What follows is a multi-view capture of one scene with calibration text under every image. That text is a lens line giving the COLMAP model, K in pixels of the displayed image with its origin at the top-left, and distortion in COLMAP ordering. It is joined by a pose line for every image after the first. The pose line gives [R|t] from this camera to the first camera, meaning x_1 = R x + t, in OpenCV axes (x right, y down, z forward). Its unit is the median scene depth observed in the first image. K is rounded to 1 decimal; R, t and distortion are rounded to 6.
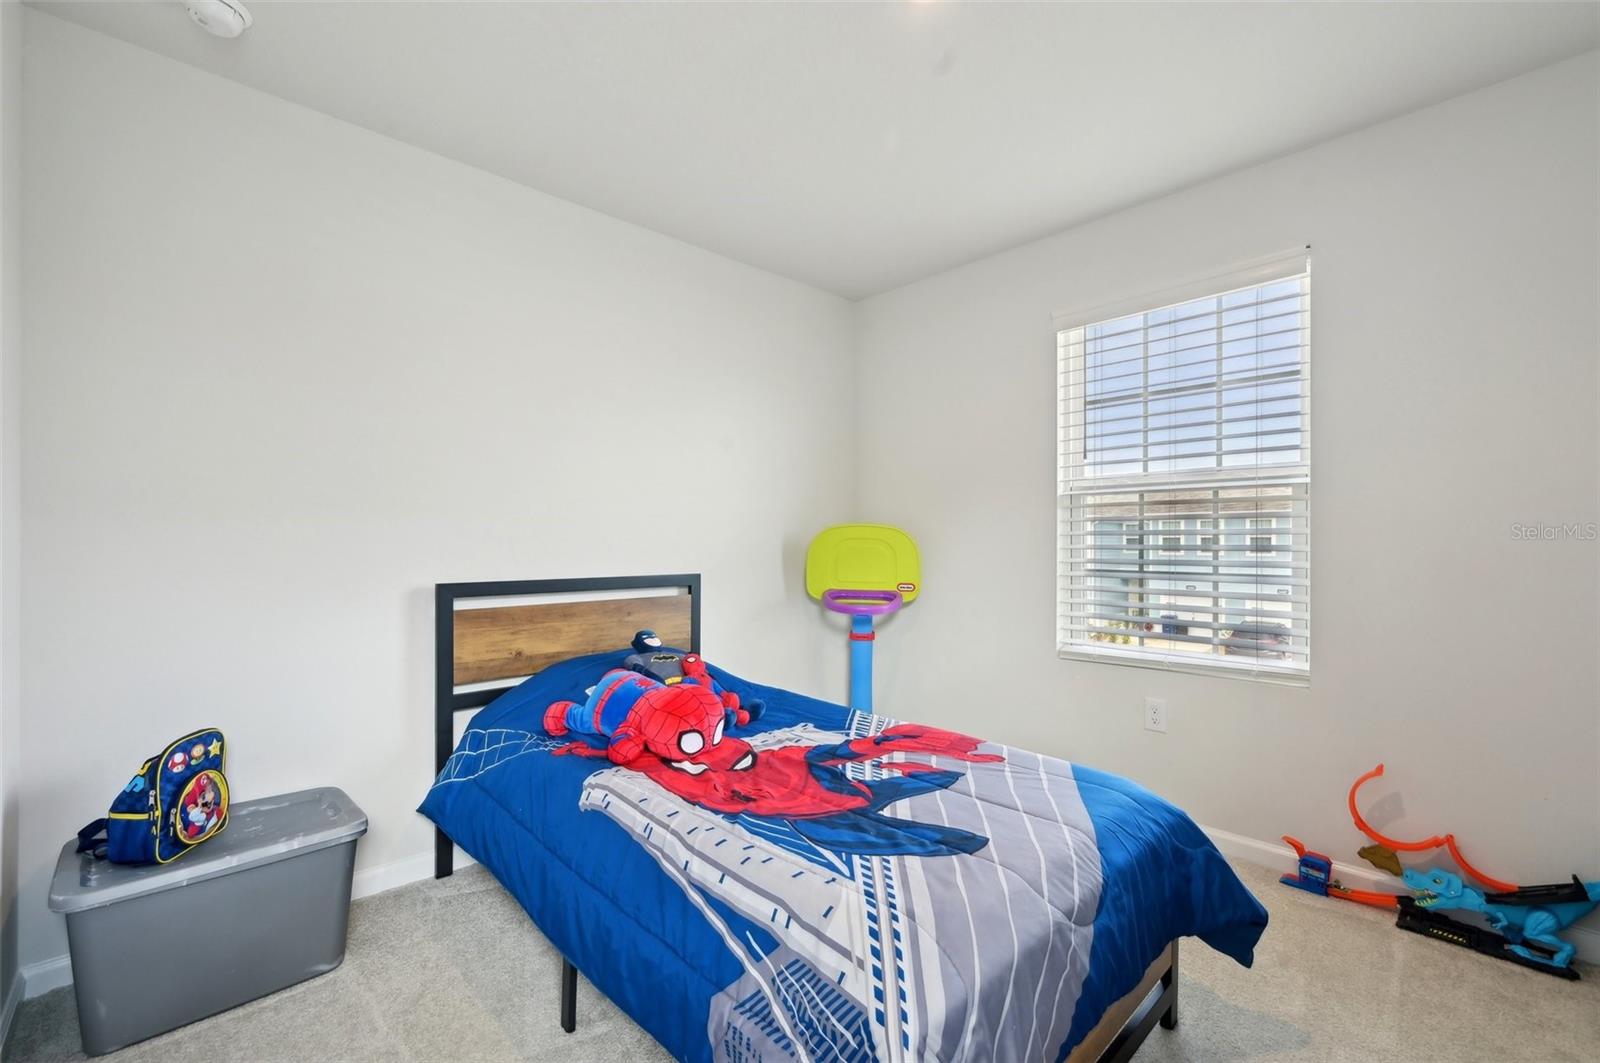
lens RADIAL K [[693.5, 0, 800.0], [0, 693.5, 531.5], [0, 0, 1]] dist [0.000444, 0.000036]
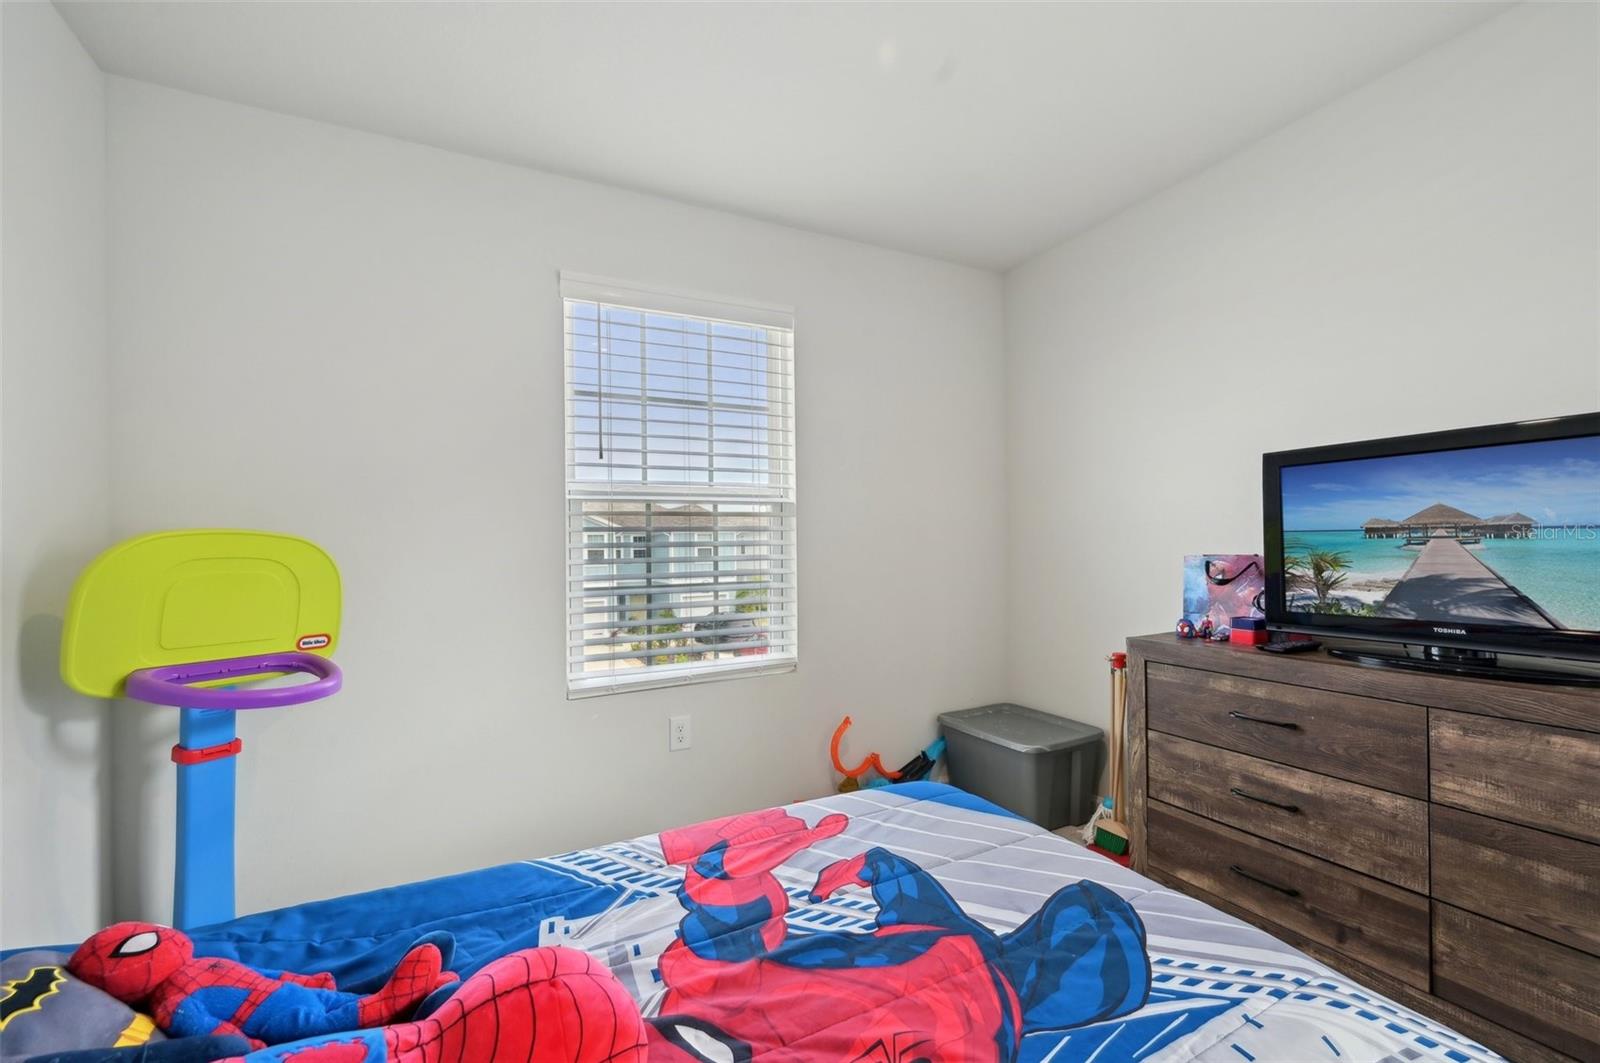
lens RADIAL K [[673.1, 0, 810.0], [0, 673.1, 551.0], [0, 0, 1]] dist [0.000656, 0.000107]
pose [[0.266125, -0.008892, 0.963898, -0.465805], [0.005218, 0.999956, 0.007784, 0.006008], [-0.963925, 0.002958, 0.266159, 0.784717]]
